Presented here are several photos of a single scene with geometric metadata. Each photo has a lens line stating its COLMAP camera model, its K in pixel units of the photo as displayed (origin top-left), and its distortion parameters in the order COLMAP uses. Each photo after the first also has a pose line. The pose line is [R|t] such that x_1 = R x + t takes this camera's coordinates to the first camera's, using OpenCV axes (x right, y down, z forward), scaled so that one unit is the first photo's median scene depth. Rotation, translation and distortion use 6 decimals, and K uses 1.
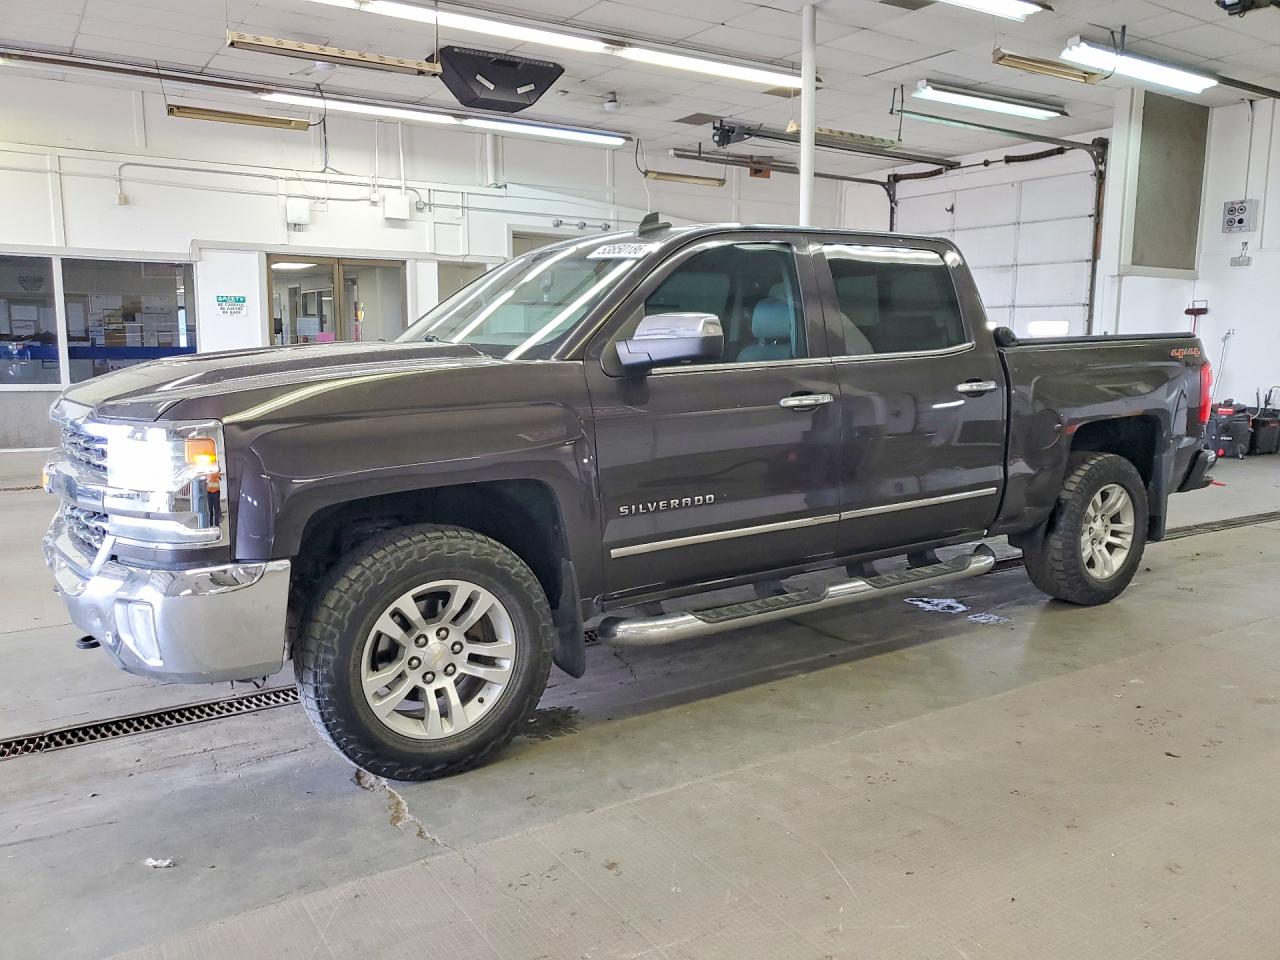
lens RADIAL K [[992.7, 0, 642.0], [0, 992.7, 474.0], [0, 0, 1]] dist [0.007527, 0.015662]
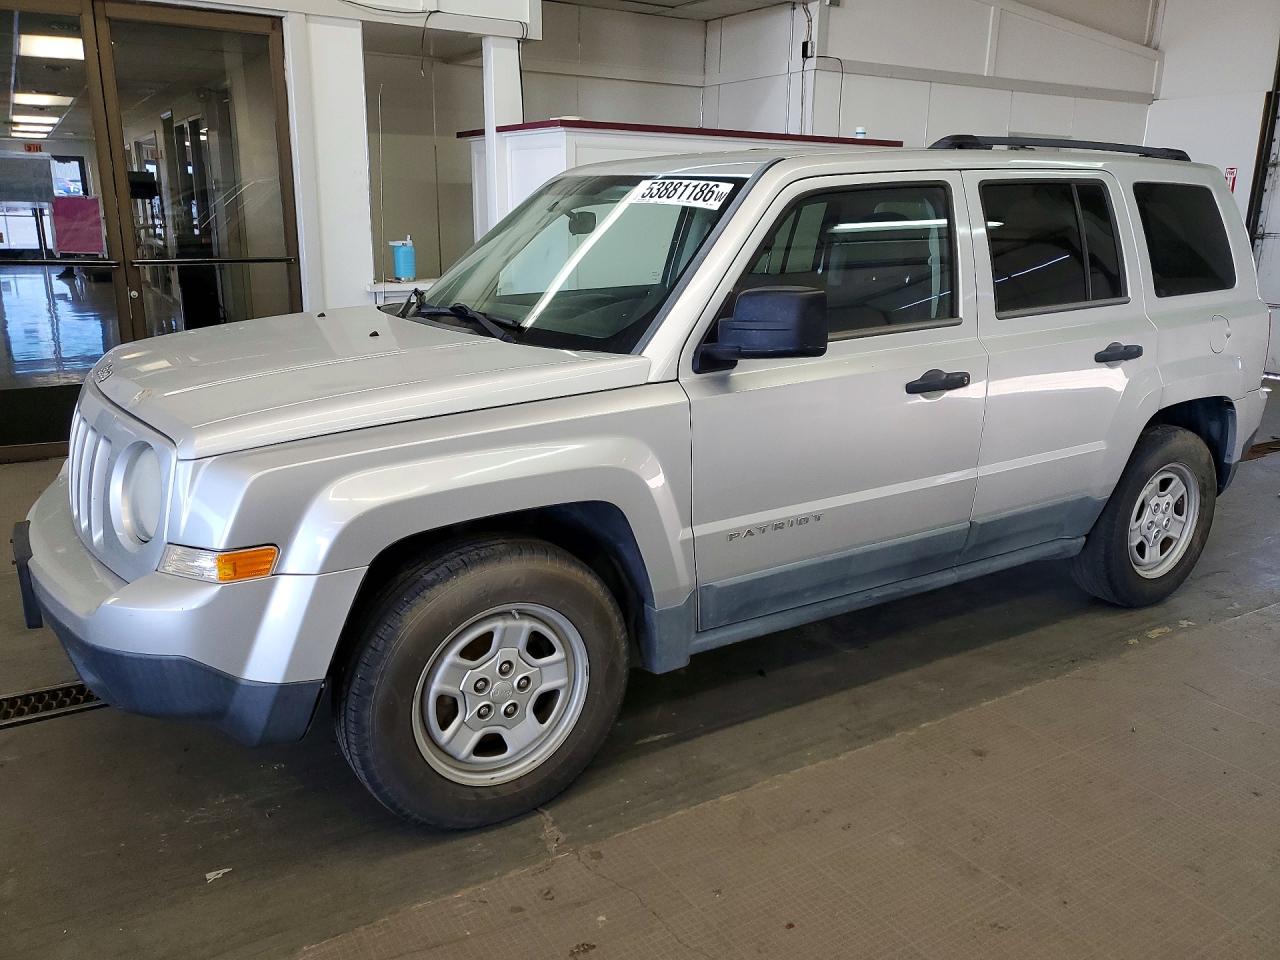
lens RADIAL K [[992.7, 0, 661.0], [0, 992.7, 471.5], [0, 0, 1]] dist [0.007527, 0.015662]
pose [[0.999911, 0.013068, -0.002653, -0.083986], [-0.012636, 0.992117, 0.124679, -0.088961], [0.004261, -0.124634, 0.992194, 0.610708]]
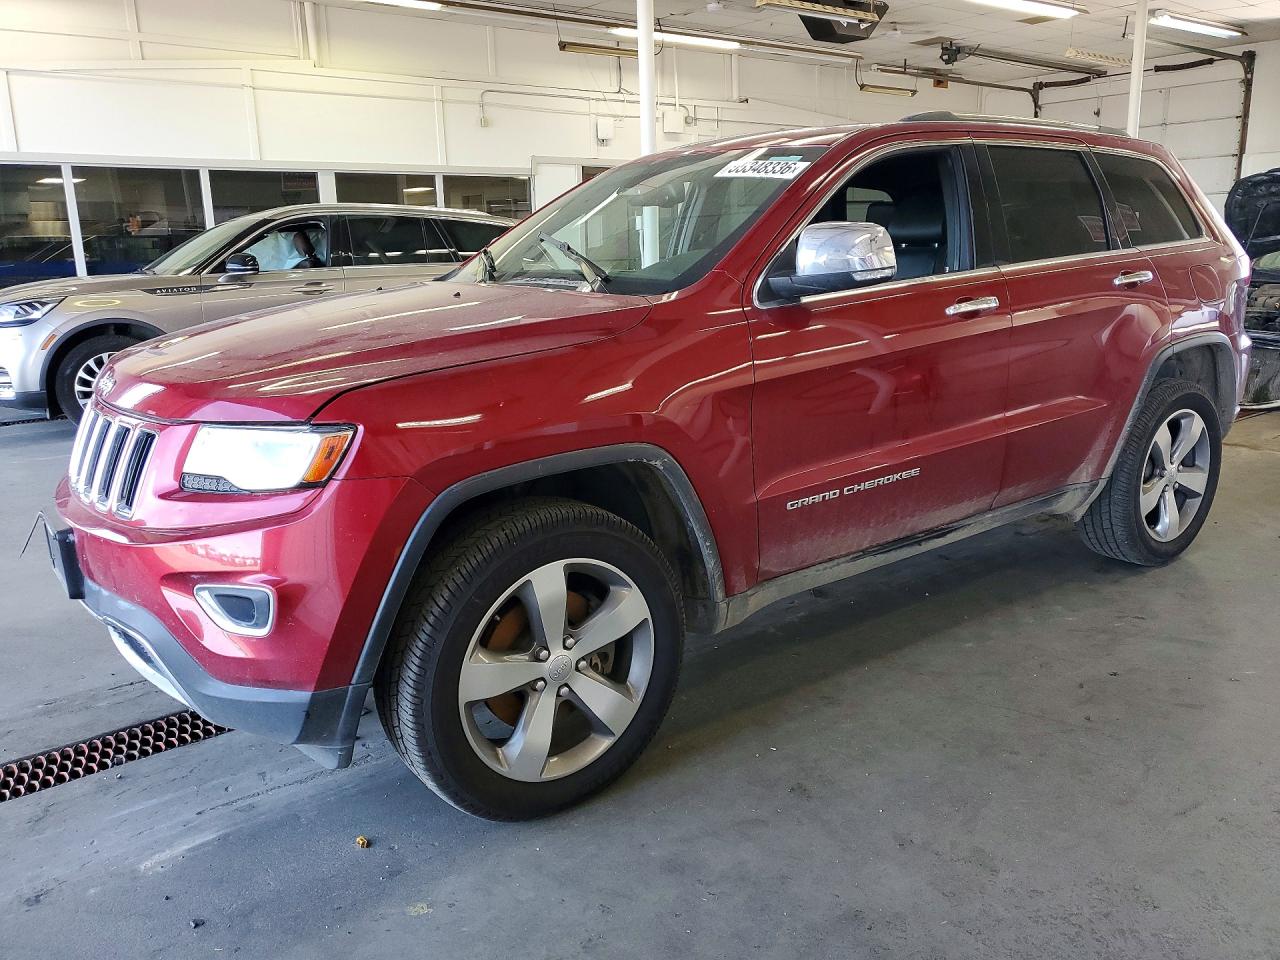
lens RADIAL K [[992.7, 0, 634.7], [0, 992.7, 478.1], [0, 0, 1]] dist [0.007527, 0.015662]
pose [[0.995994, -0.044436, 0.077600, -0.419326], [0.036220, 0.993891, 0.104254, 0.024100], [-0.081758, -0.101026, 0.991519, -0.202276]]
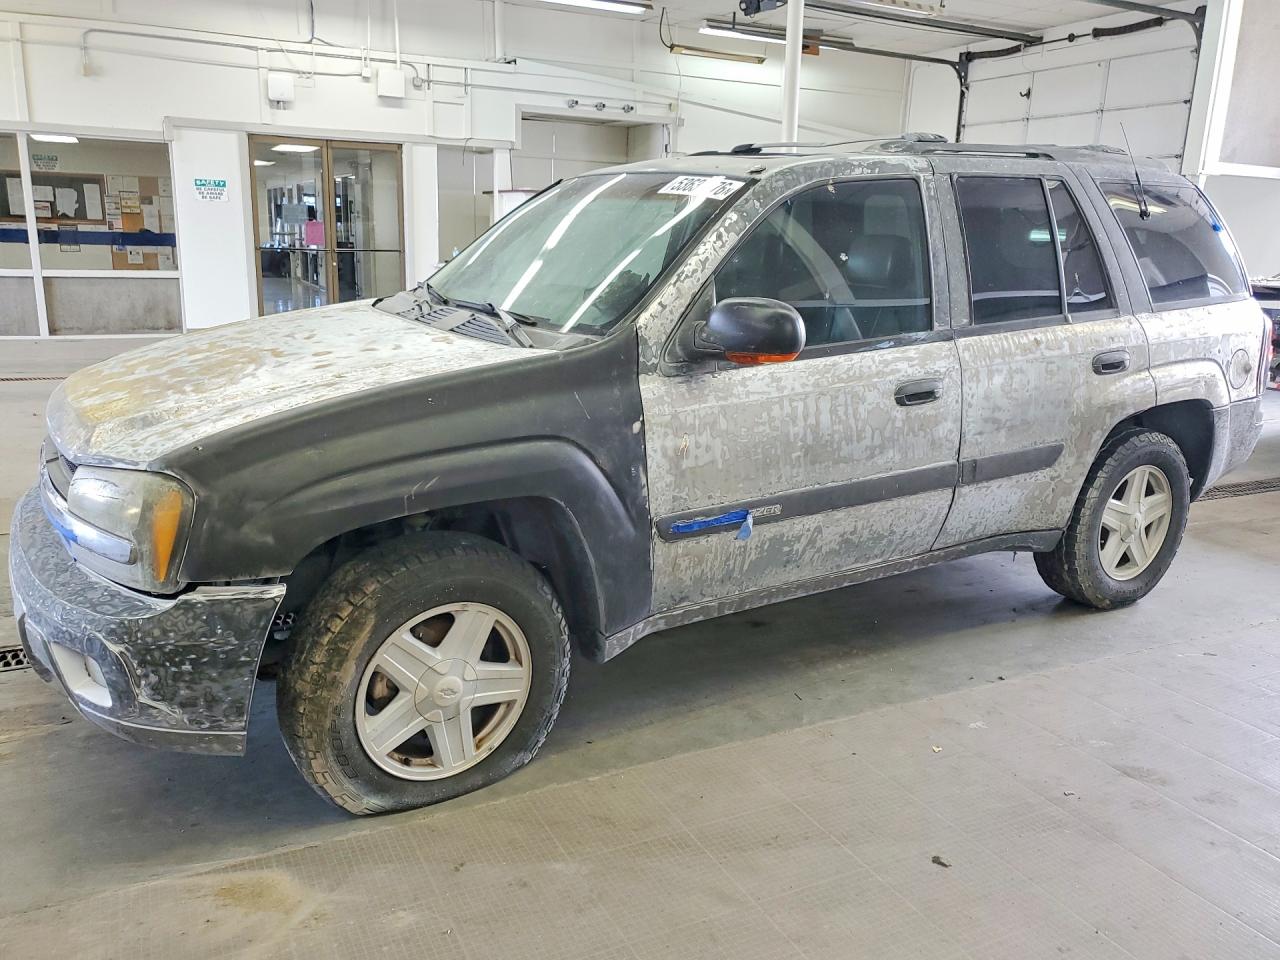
lens RADIAL K [[992.7, 0, 642.1], [0, 992.7, 471.8], [0, 0, 1]] dist [0.007527, 0.015662]
pose [[0.993820, 0.049164, -0.099519, 0.096347], [-0.038845, 0.993913, 0.103096, -0.017404], [0.103981, -0.098593, 0.989680, 0.085733]]
